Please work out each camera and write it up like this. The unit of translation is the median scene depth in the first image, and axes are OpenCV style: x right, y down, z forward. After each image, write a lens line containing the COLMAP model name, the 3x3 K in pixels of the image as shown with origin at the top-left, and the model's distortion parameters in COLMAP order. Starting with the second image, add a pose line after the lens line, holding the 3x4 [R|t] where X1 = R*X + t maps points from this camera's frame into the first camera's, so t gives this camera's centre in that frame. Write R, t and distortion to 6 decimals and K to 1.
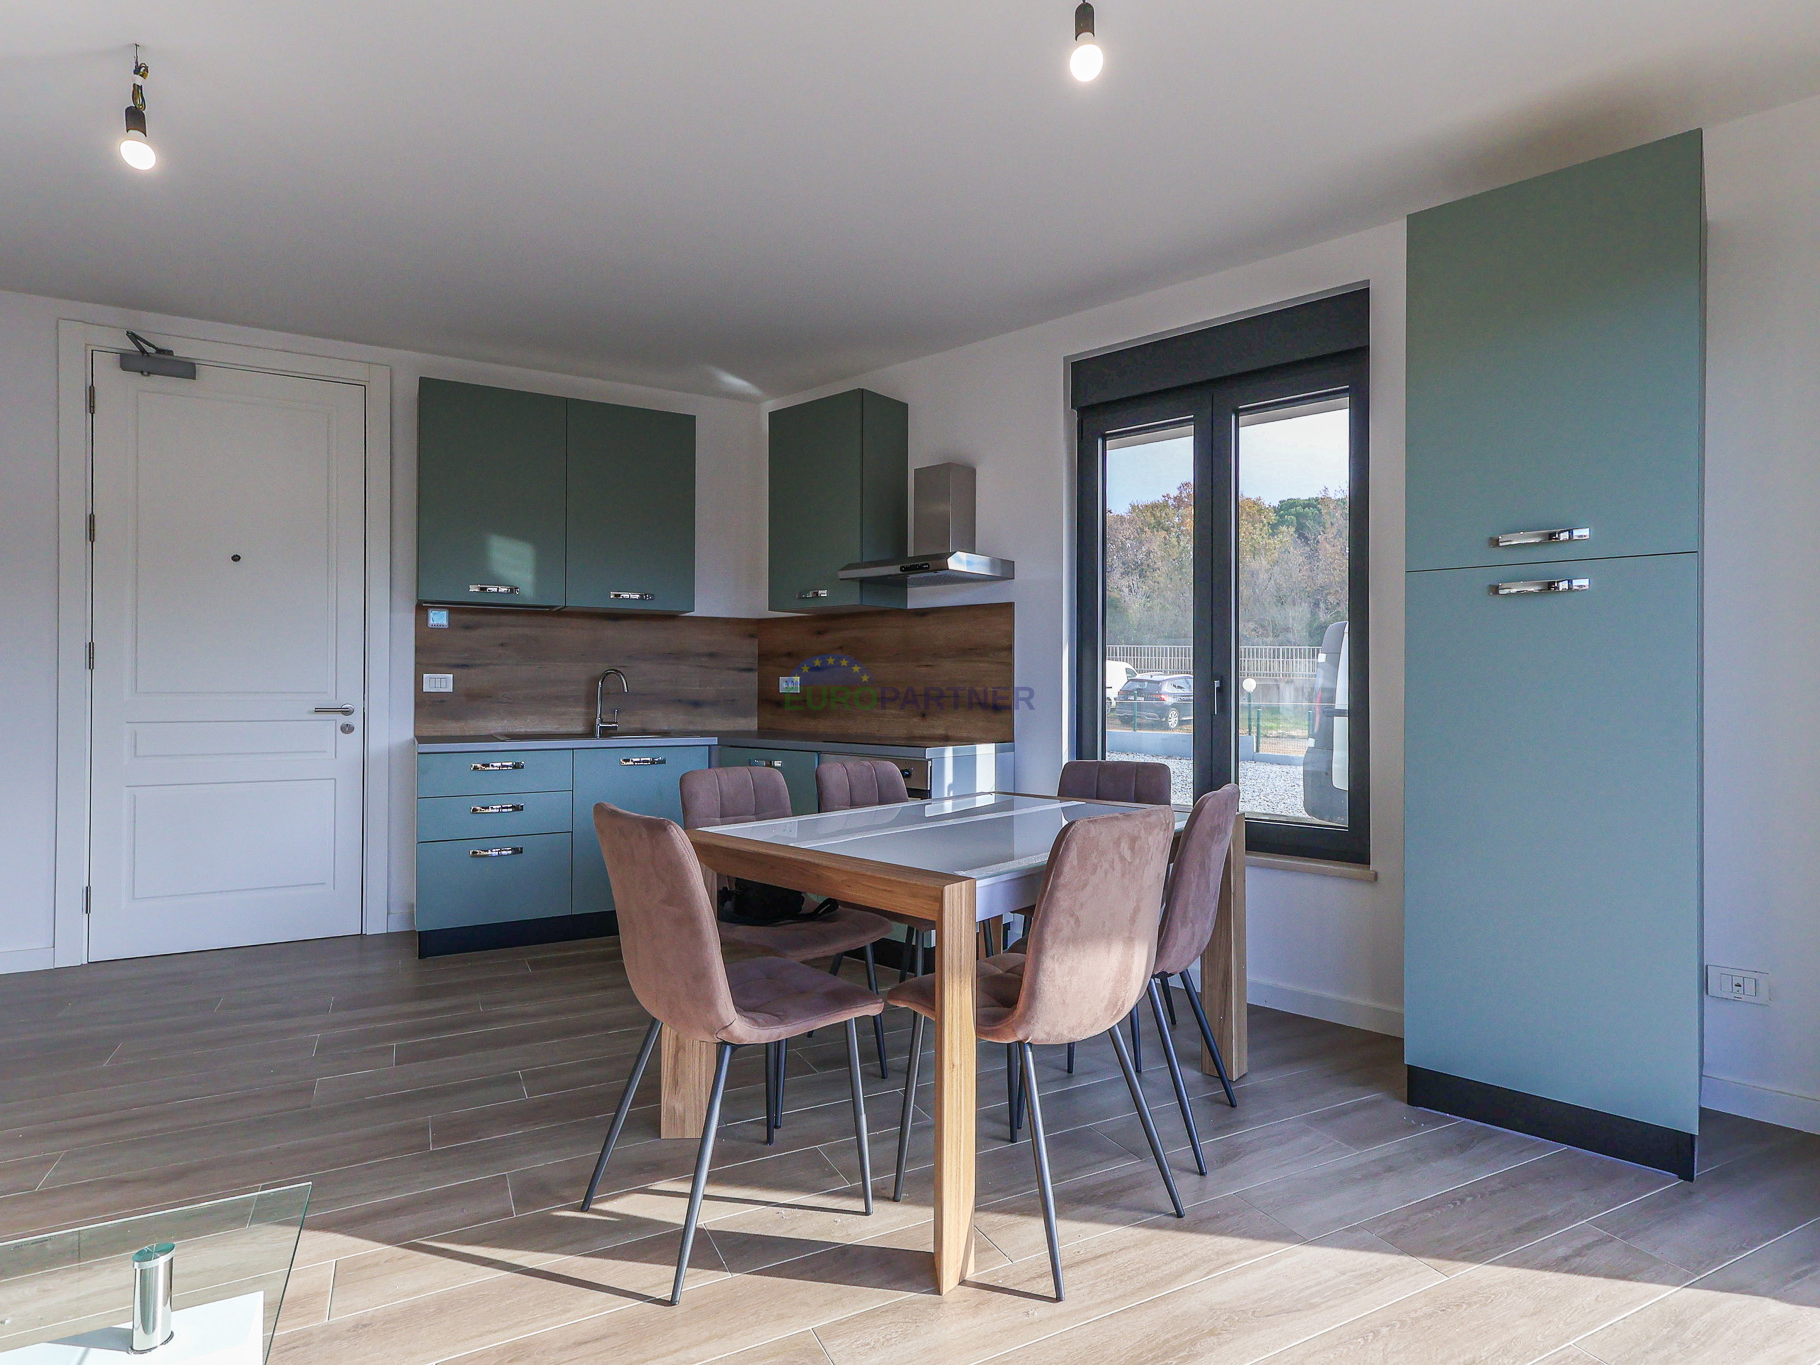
lens RADIAL K [[938.1, 0, 903.9], [0, 938.1, 682.7], [0, 0, 1]] dist [0.019840, 0.000172]
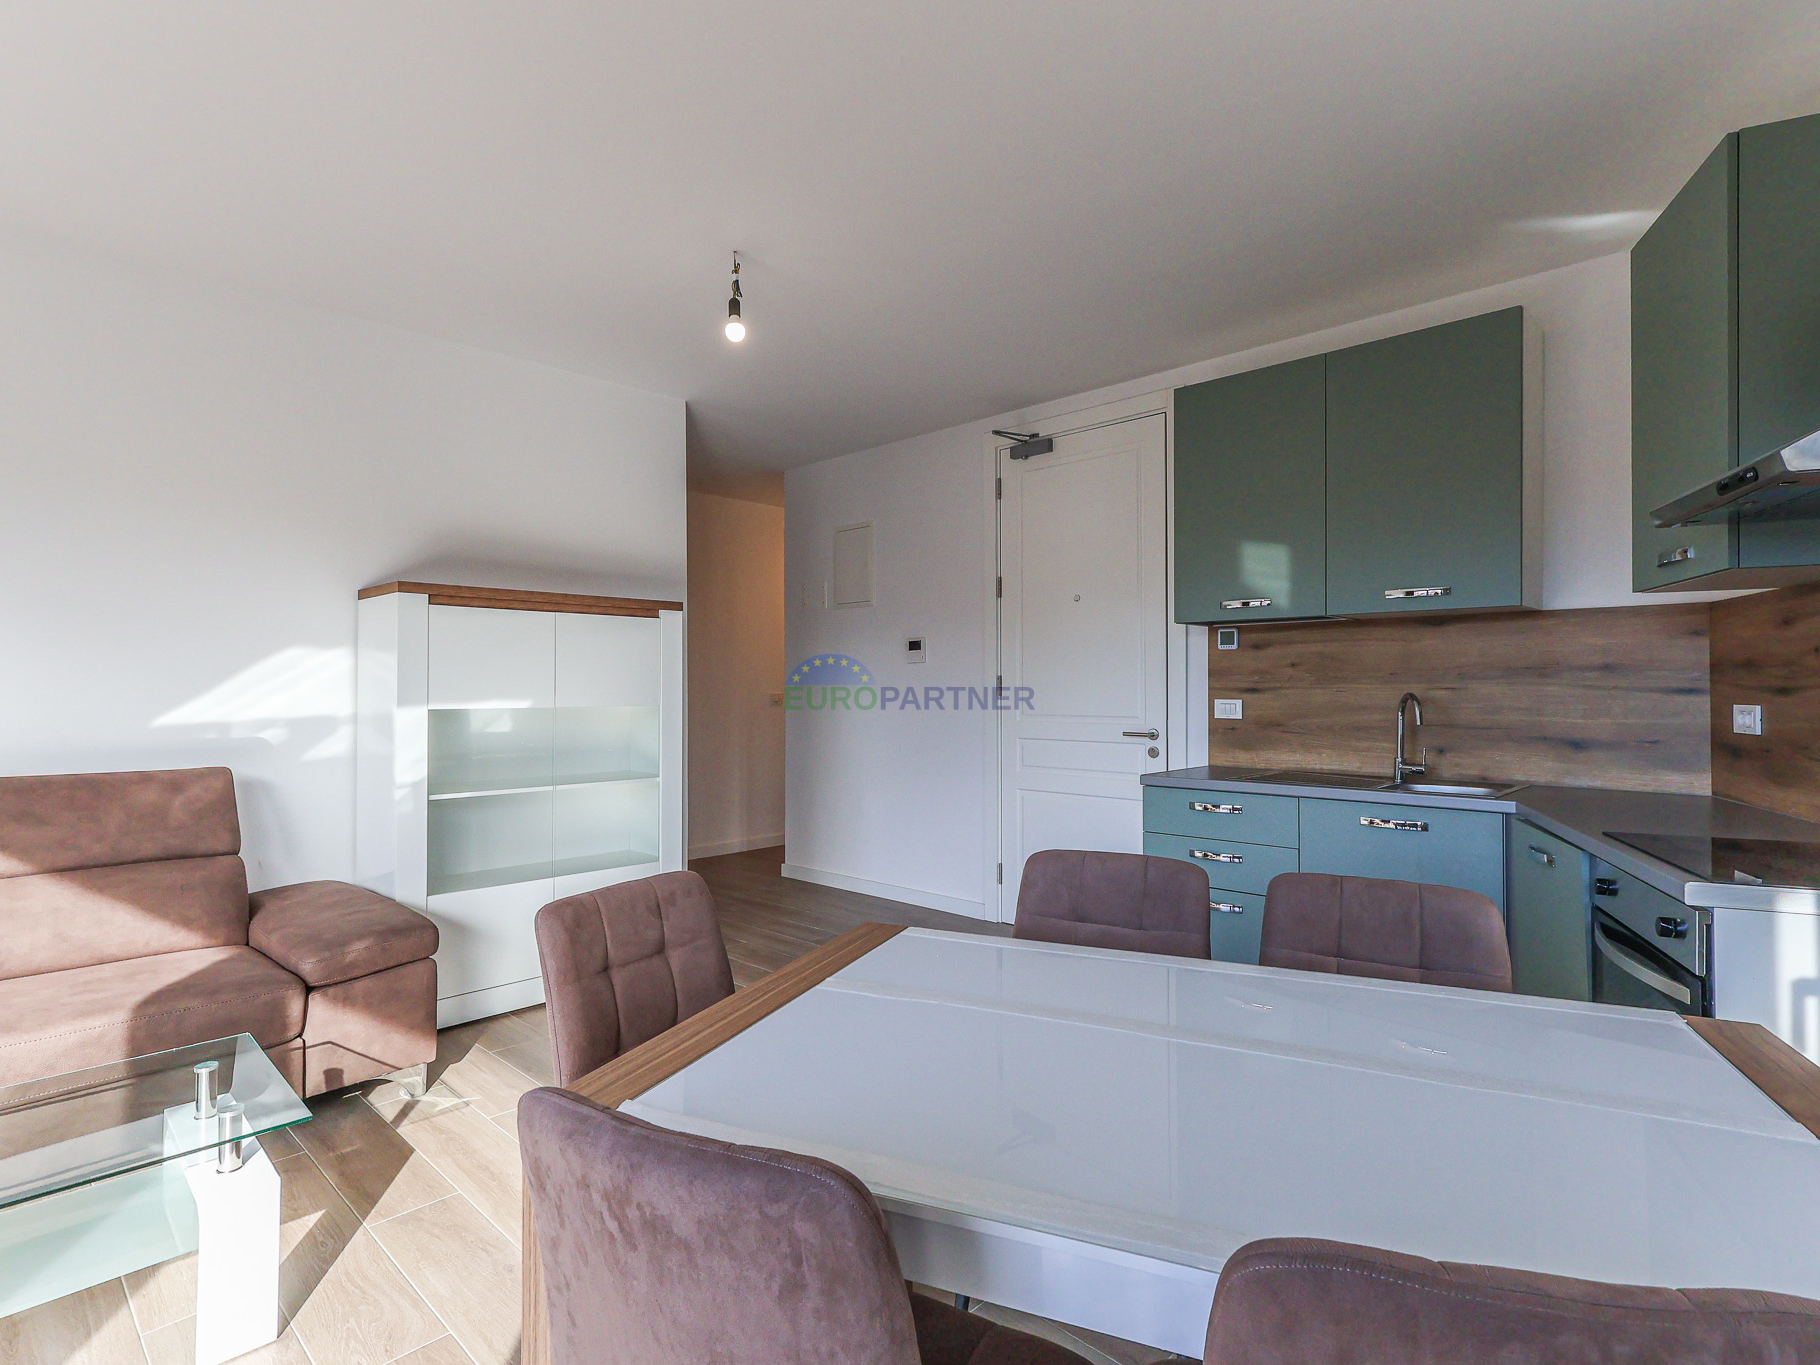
lens RADIAL K [[938.1, 0, 903.9], [0, 938.1, 682.7], [0, 0, 1]] dist [0.019840, 0.000172]
pose [[0.327164, -0.008986, -0.944925, 0.267873], [0.006509, 0.999952, -0.007256, -0.020388], [0.944945, -0.003777, 0.327207, 0.390070]]
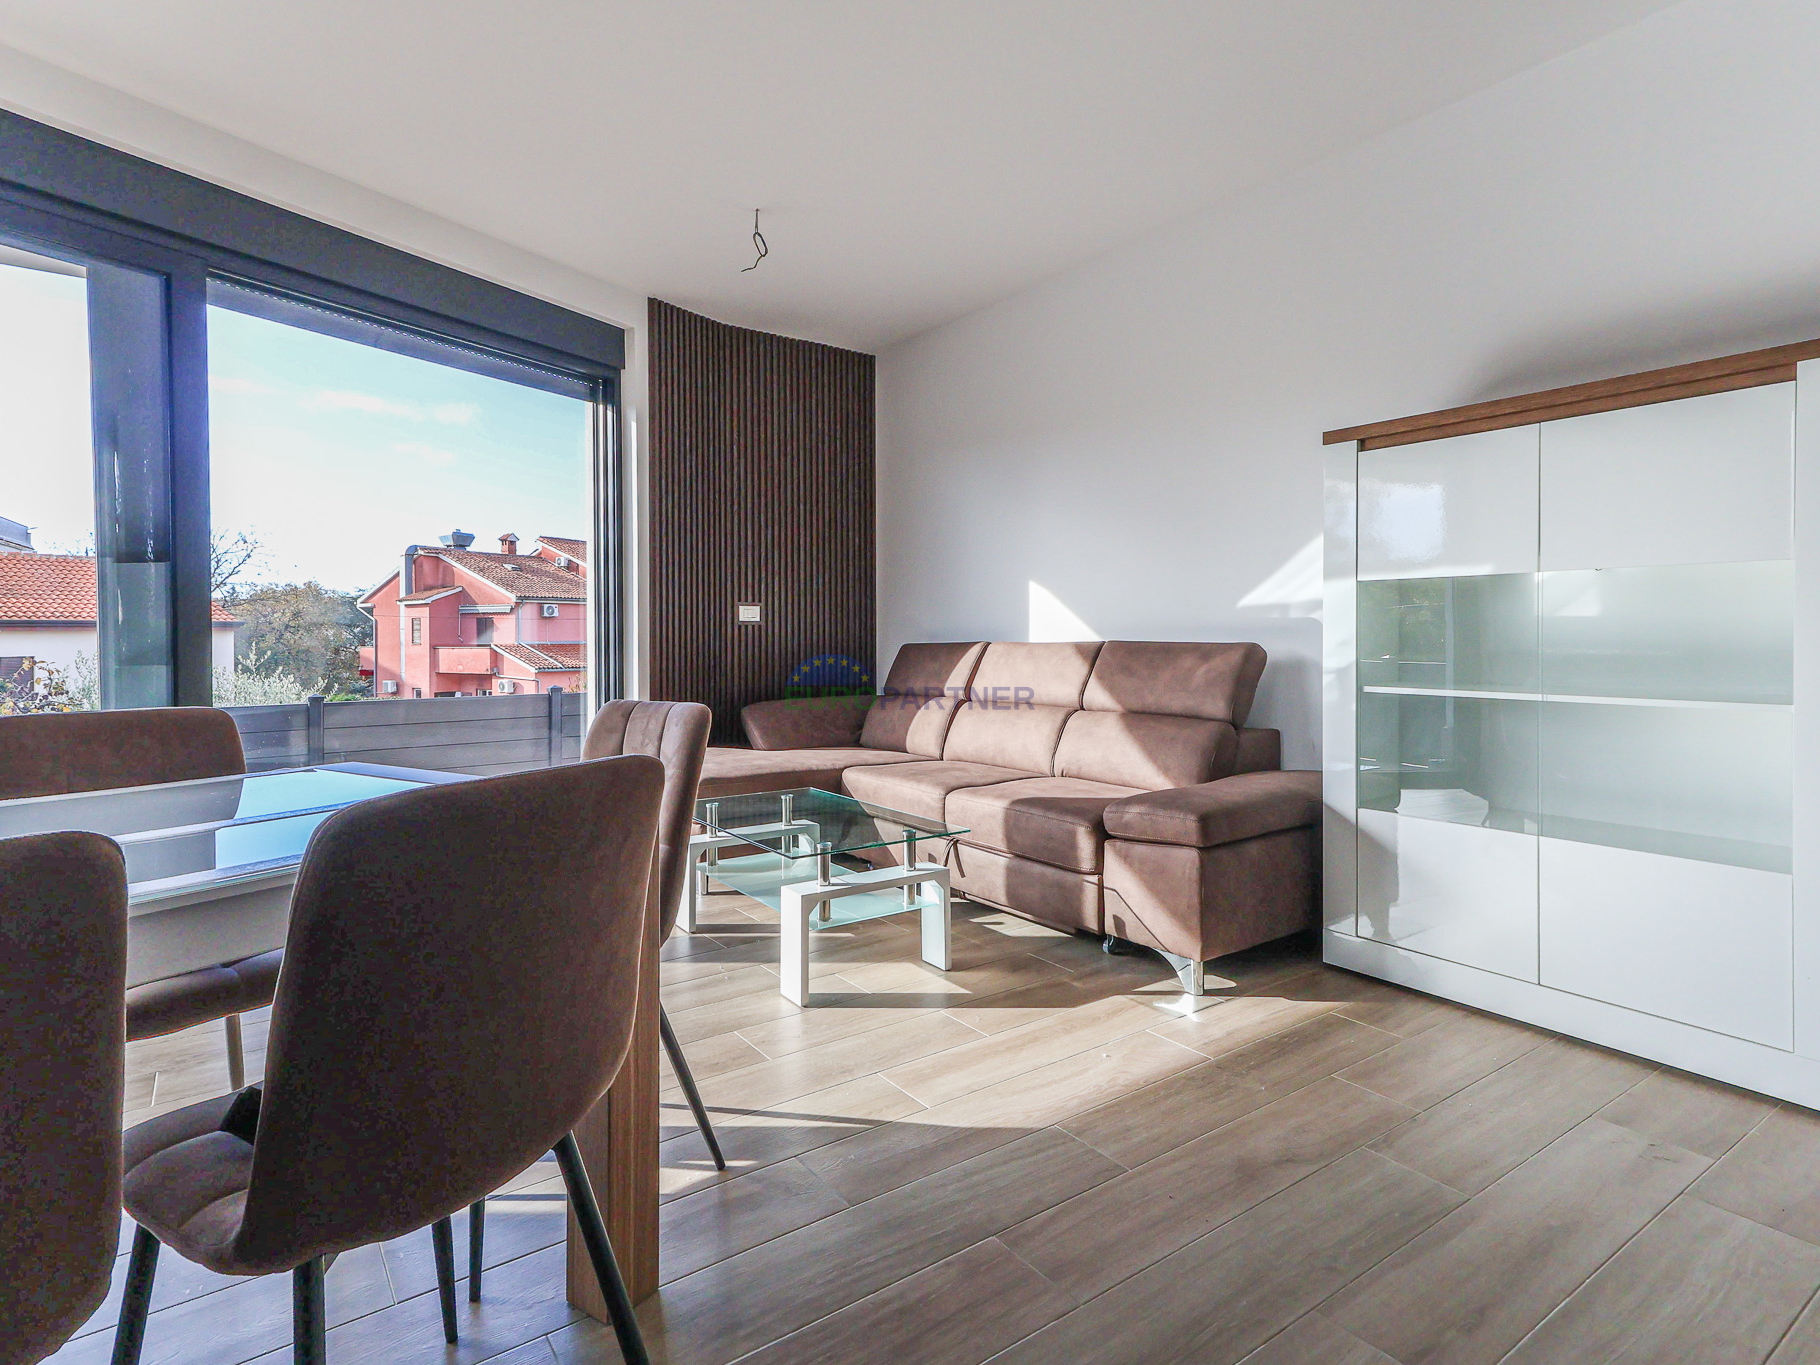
lens RADIAL K [[969.6, 0, 907.7], [0, 969.6, 646.3], [0, 0, 1]] dist [0.030795, 0.000190]
pose [[-0.988351, 0.004589, -0.152122, -0.155260], [0.003594, 0.999970, 0.006817, 0.027510], [0.152149, 0.006190, -0.988338, 0.838242]]
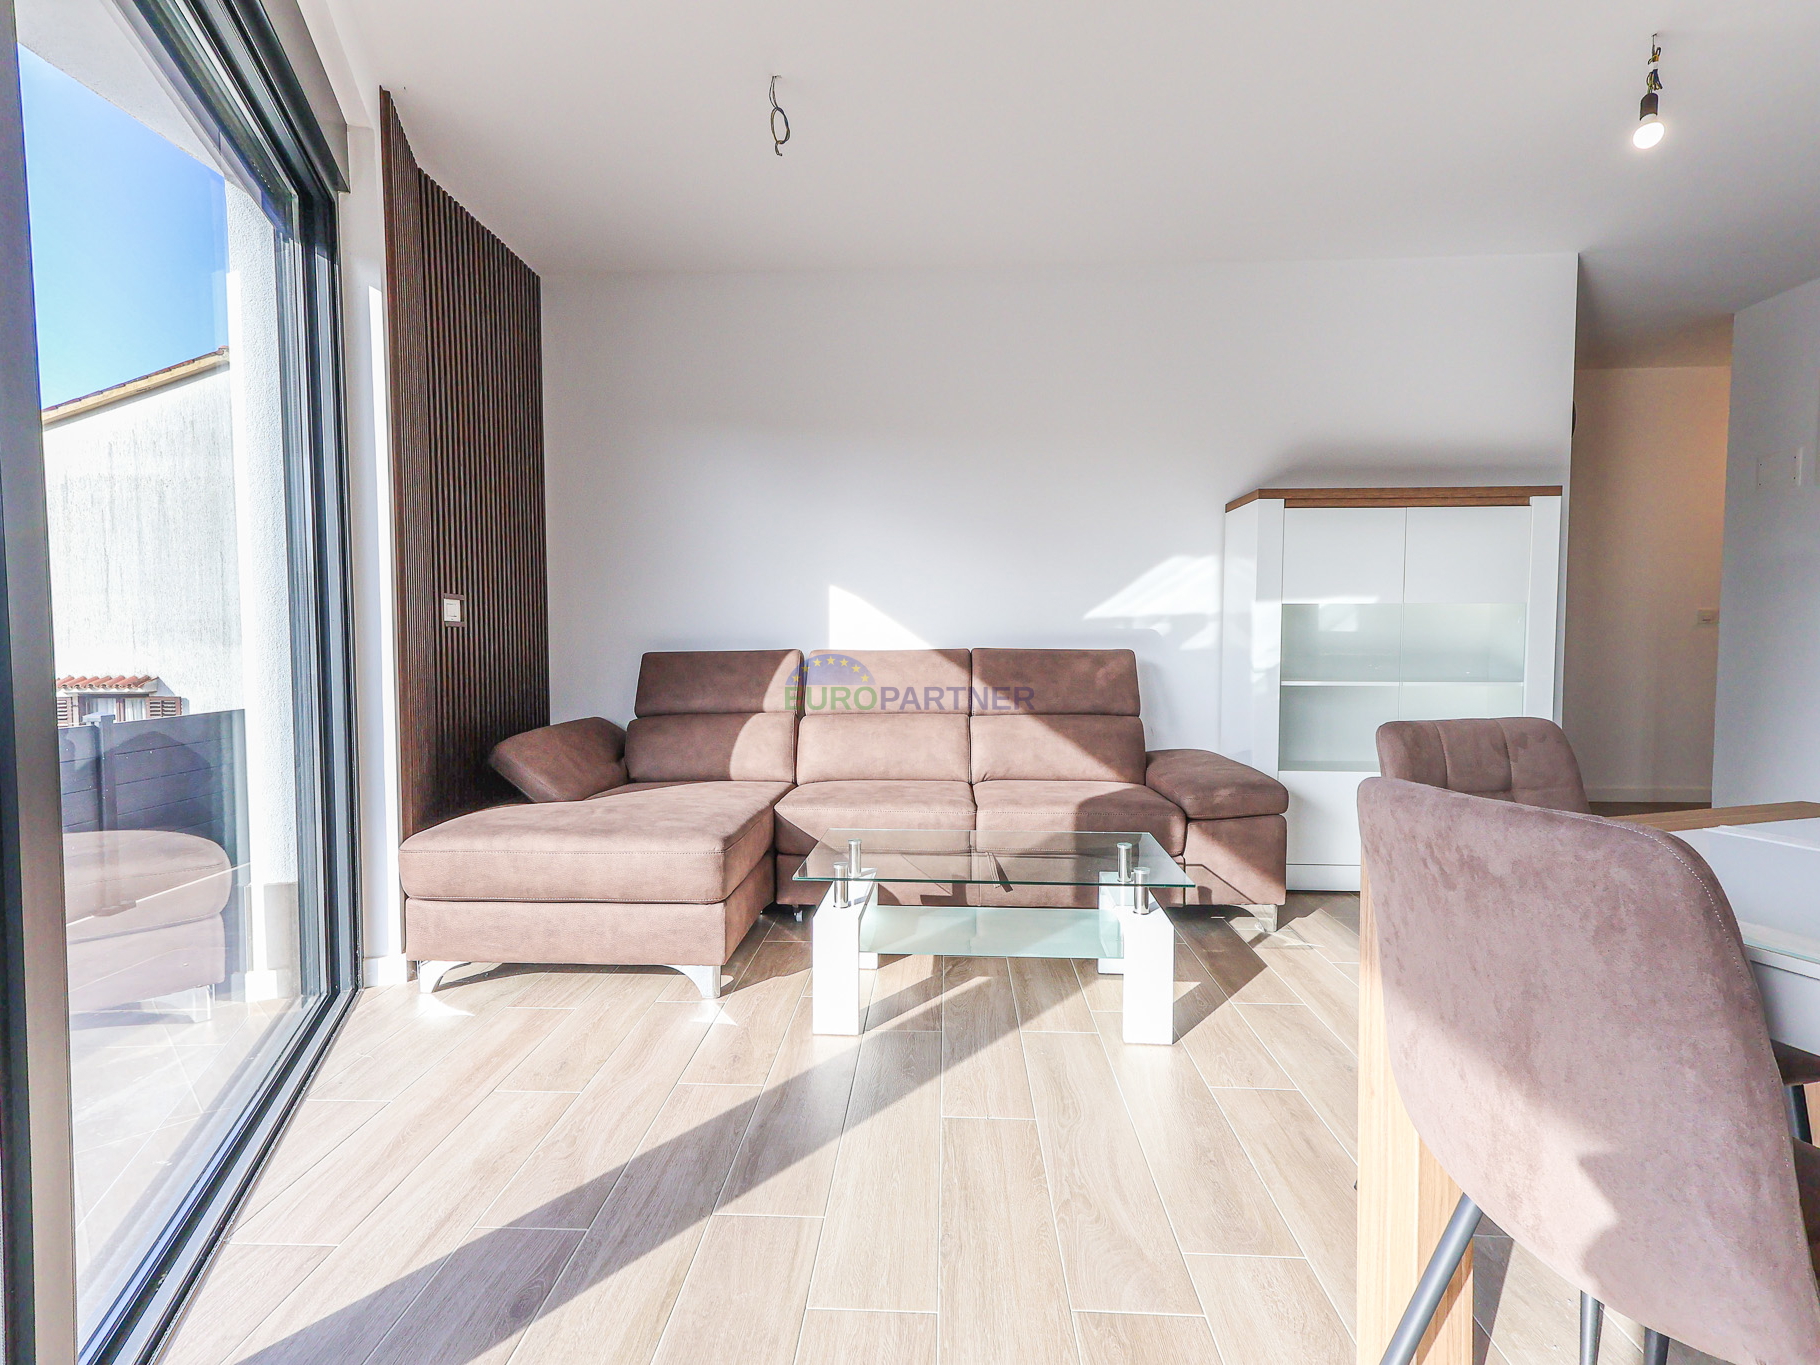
lens RADIAL K [[938.1, 0, 903.9], [0, 938.1, 682.7], [0, 0, 1]] dist [0.019840, 0.000172]
pose [[-0.489188, 0.041898, -0.871172, 0.322680], [0.003381, 0.998929, 0.046144, 0.020962], [0.872172, 0.019628, -0.488805, 0.394449]]
